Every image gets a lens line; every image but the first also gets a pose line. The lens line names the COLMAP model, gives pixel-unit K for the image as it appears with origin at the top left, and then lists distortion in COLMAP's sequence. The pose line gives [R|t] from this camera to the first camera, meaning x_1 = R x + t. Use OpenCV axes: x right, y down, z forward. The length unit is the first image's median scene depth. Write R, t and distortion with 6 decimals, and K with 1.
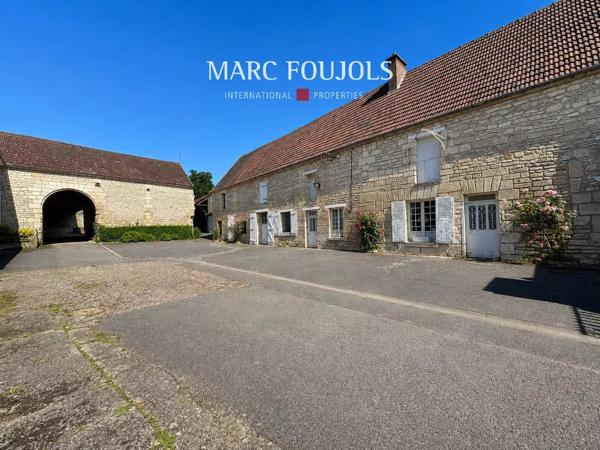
lens RADIAL K [[237.0, 0, 300.0], [0, 237.0, 225.0], [0, 0, 1]] dist [-0.000445, -0.000328]
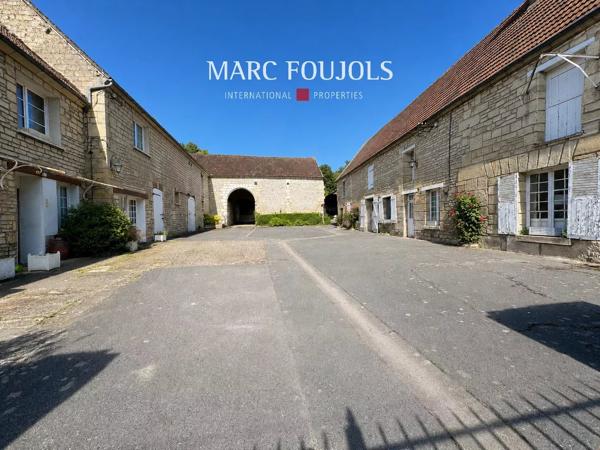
lens RADIAL K [[237.0, 0, 300.0], [0, 237.0, 225.0], [0, 0, 1]] dist [-0.000445, -0.000328]
pose [[0.809579, 0.022709, -0.586572, 0.209216], [0.008980, 0.998655, 0.051056, 0.002733], [0.586943, -0.046601, 0.808286, 0.056405]]
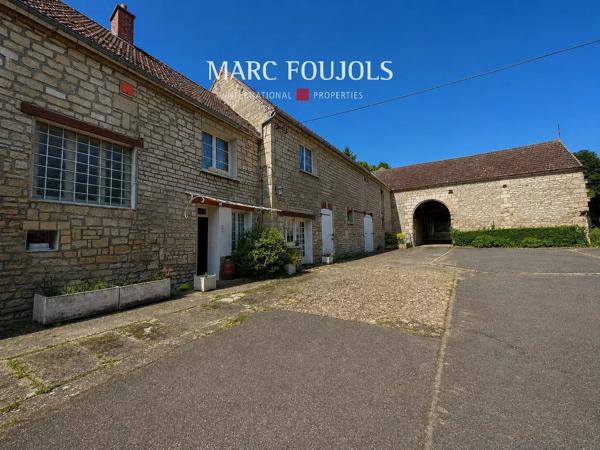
lens RADIAL K [[237.0, 0, 300.0], [0, 237.0, 225.0], [0, 0, 1]] dist [-0.000445, -0.000328]
pose [[0.166485, -0.043855, -0.985068, 0.106052], [0.032630, 0.998708, -0.038948, -0.001368], [0.985504, -0.025659, 0.167701, 0.204749]]
